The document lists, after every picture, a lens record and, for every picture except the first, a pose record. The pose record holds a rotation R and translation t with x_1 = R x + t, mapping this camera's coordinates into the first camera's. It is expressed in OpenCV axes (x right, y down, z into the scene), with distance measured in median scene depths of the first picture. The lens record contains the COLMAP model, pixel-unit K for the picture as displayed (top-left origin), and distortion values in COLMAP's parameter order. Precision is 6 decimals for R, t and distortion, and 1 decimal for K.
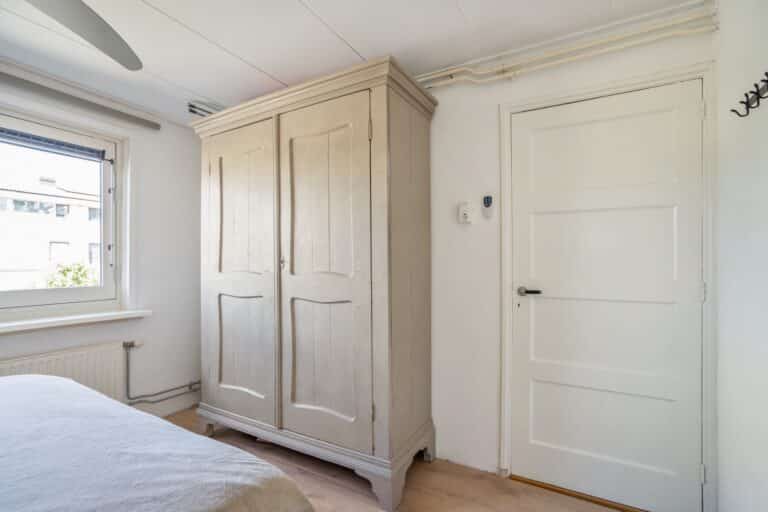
lens RADIAL K [[356.9, 0, 384.0], [0, 356.9, 256.0], [0, 0, 1]] dist [-0.000896, -0.000073]
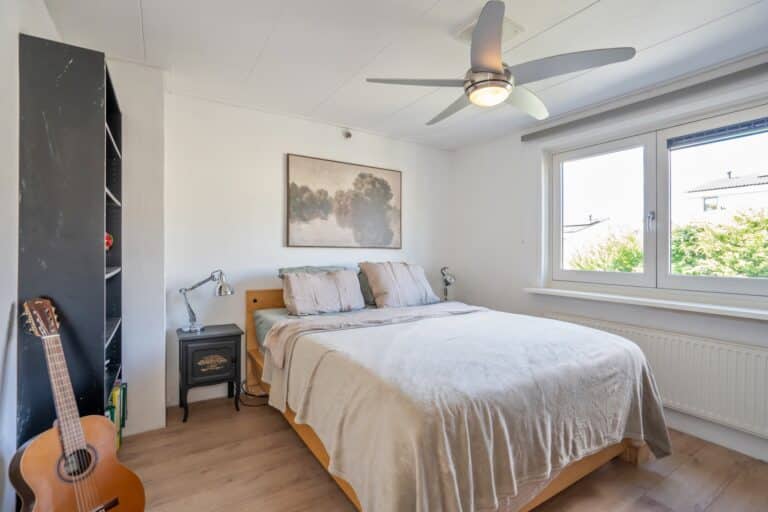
lens RADIAL K [[356.9, 0, 384.0], [0, 356.9, 256.0], [0, 0, 1]] dist [-0.000896, -0.000073]
pose [[-0.463882, 0.004931, -0.885883, 0.425357], [0.008639, 0.999962, 0.001042, 0.024598], [0.885855, -0.007169, -0.463907, 0.686544]]
